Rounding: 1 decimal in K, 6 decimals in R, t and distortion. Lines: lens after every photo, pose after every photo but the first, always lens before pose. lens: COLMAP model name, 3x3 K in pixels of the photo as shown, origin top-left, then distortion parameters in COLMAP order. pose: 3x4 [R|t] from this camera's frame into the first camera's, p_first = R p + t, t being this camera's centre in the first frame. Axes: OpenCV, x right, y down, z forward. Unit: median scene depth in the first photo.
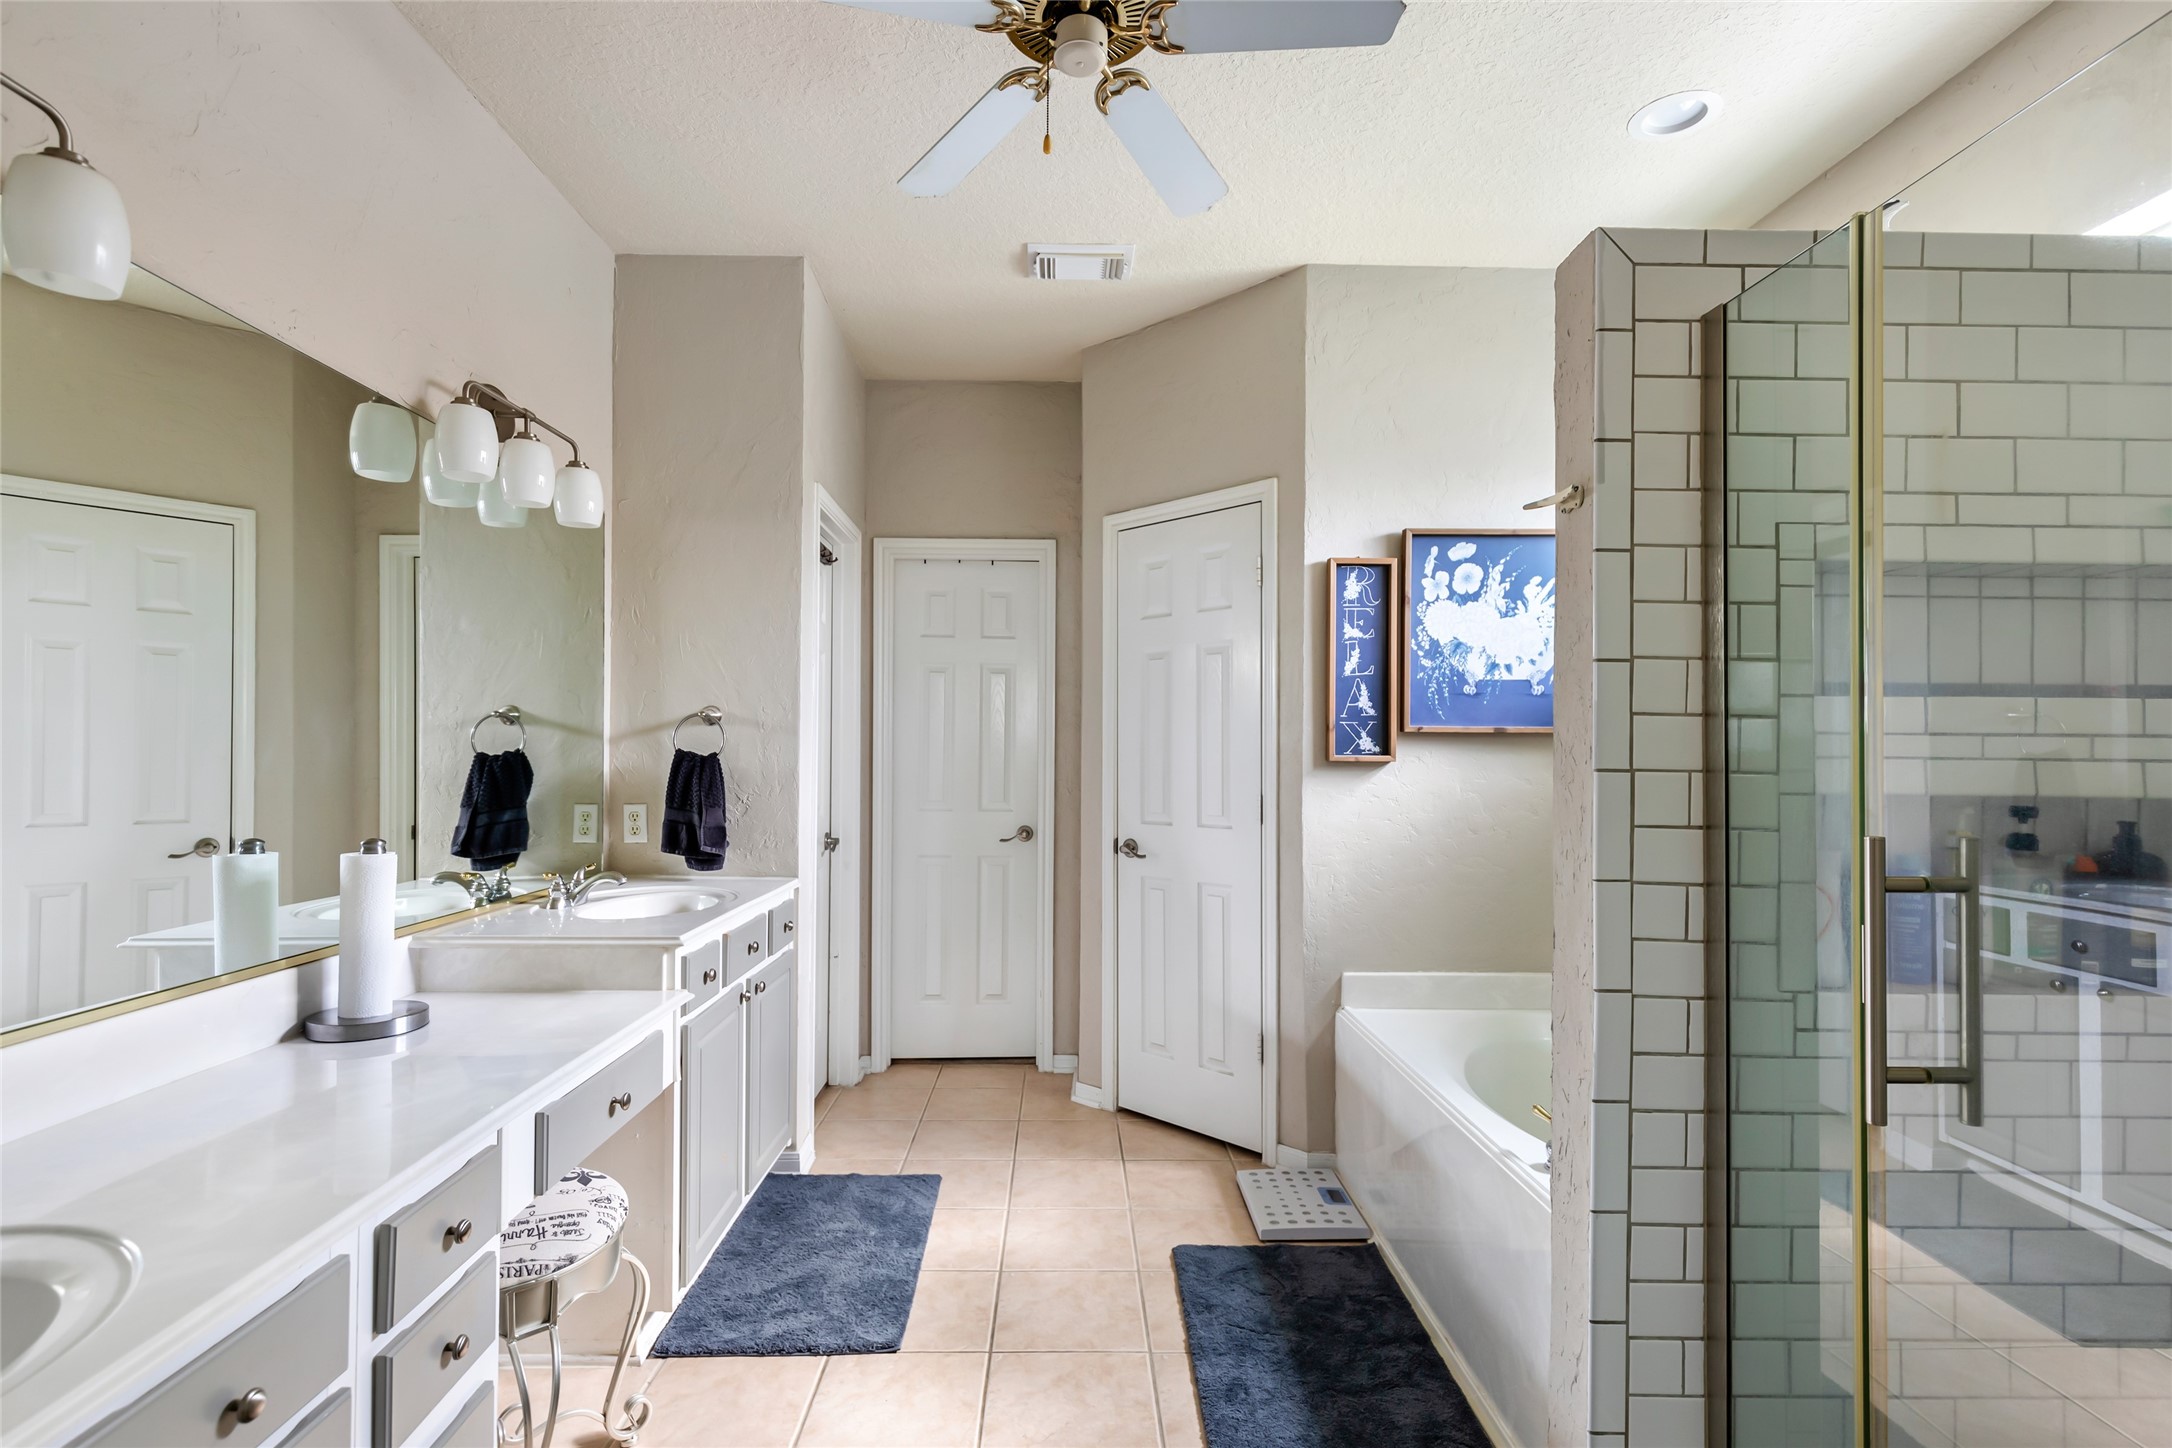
lens RADIAL K [[1020.8, 0, 1088.5], [0, 1020.8, 735.2], [0, 0, 1]] dist [0.022769, 0.000435]
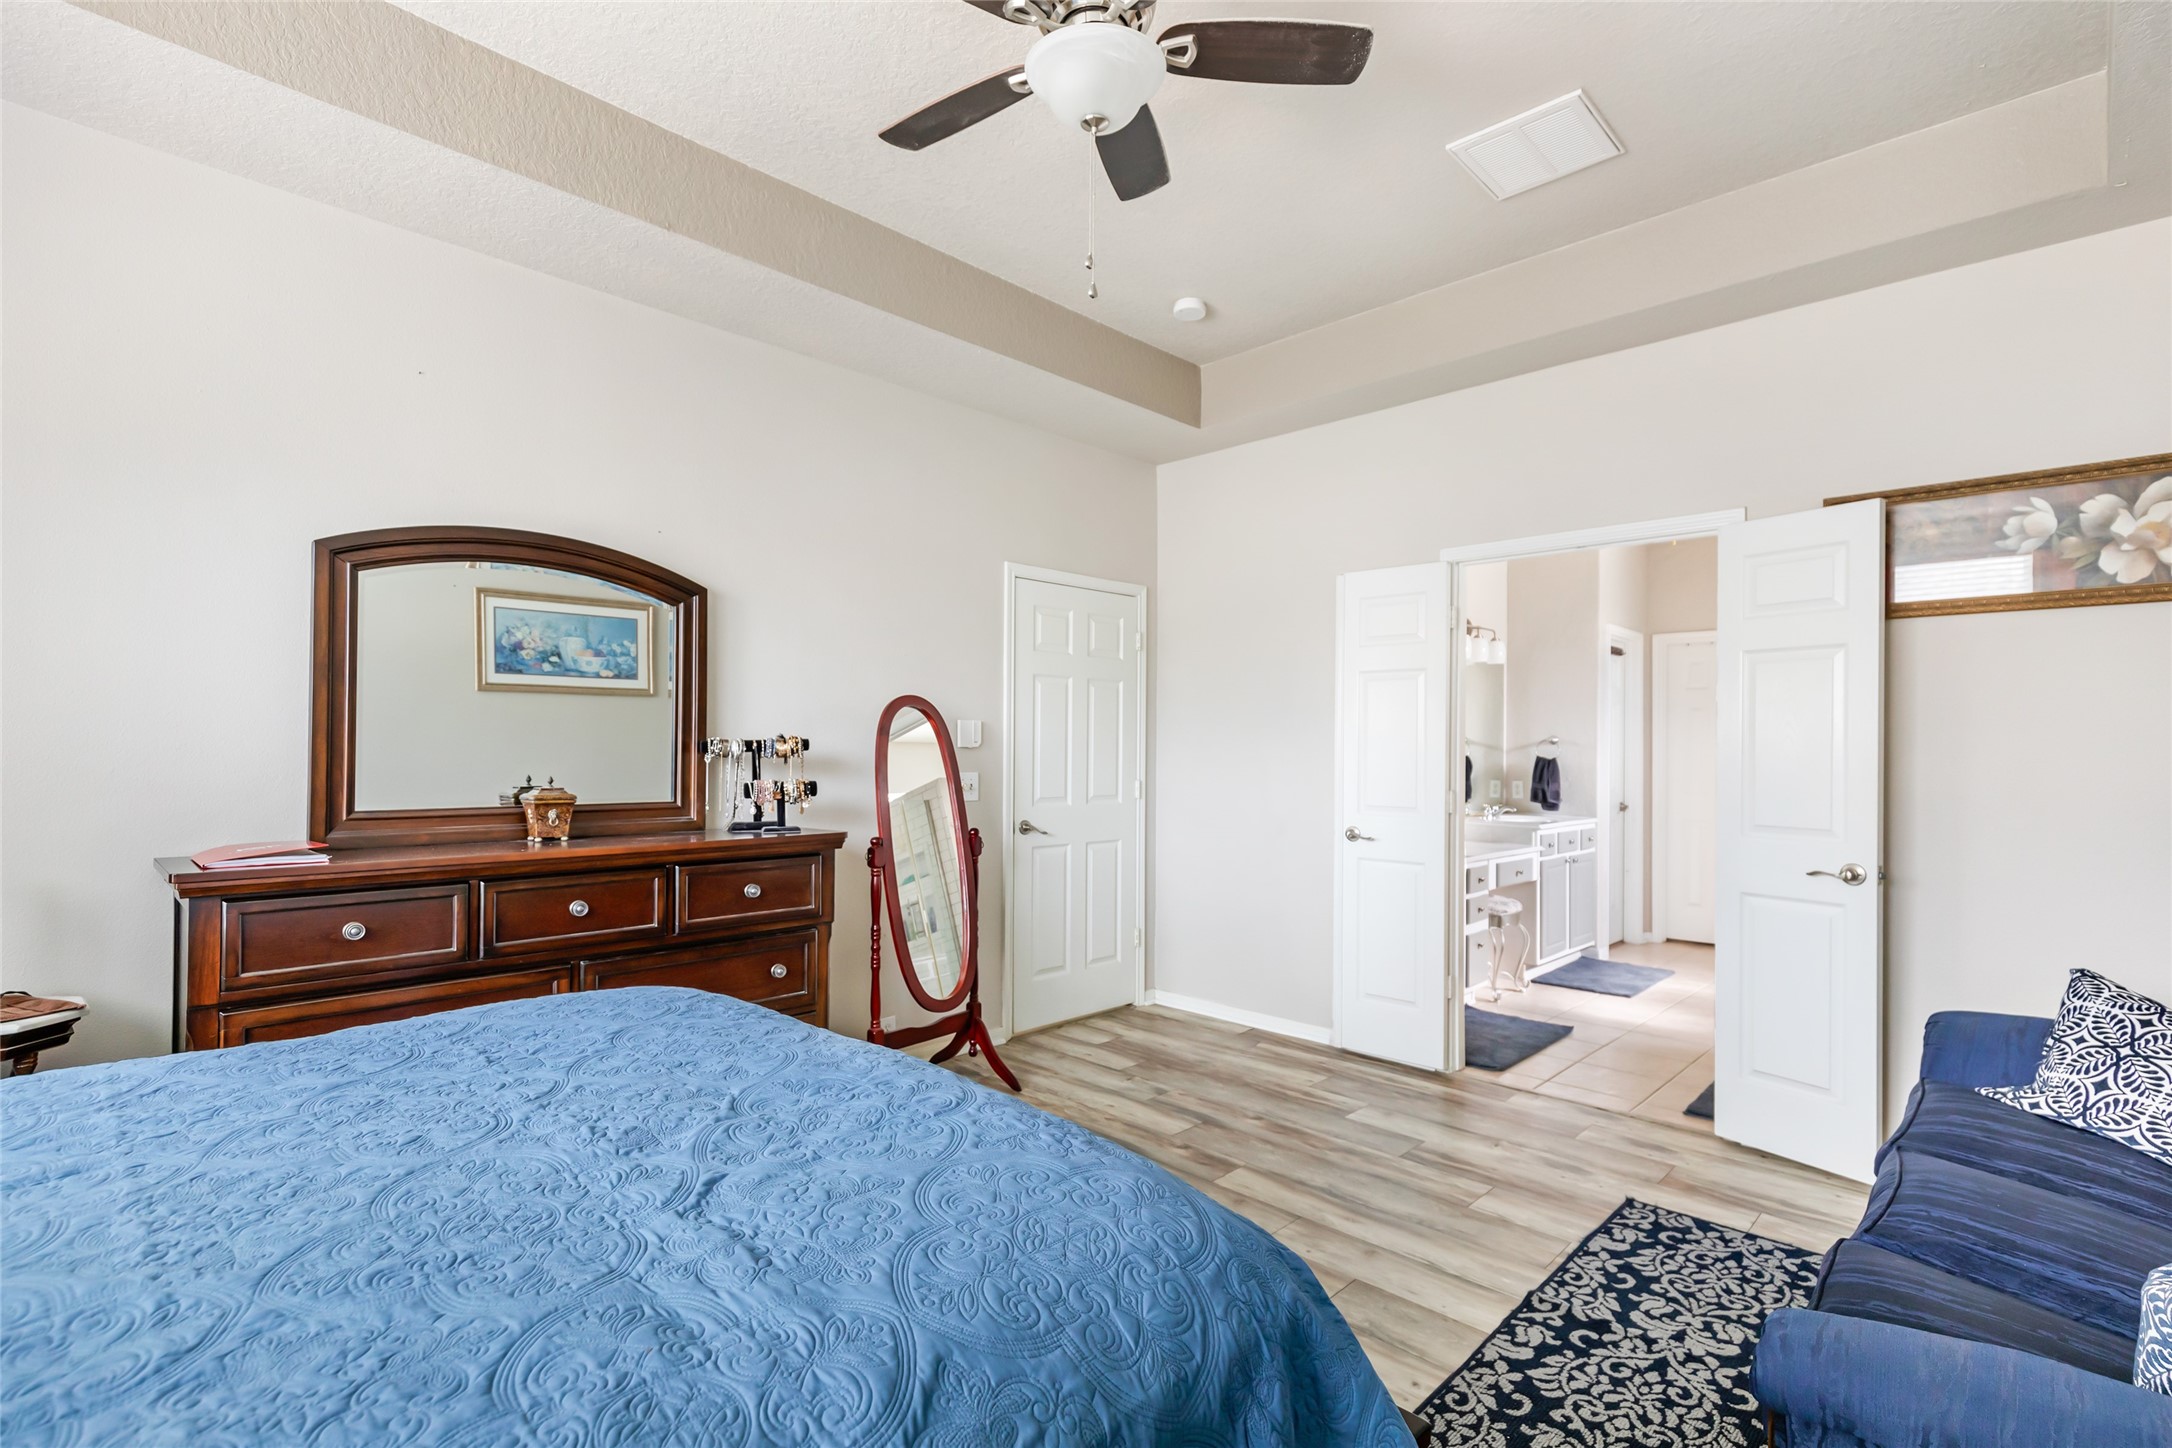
lens RADIAL K [[1020.8, 0, 1084.3], [0, 1020.8, 734.4], [0, 0, 1]] dist [0.022769, 0.000435]
pose [[0.699583, -0.004234, -0.714539, 0.498914], [0.001091, 0.999988, -0.004858, -0.023087], [0.714551, 0.002619, 0.699579, -1.253380]]
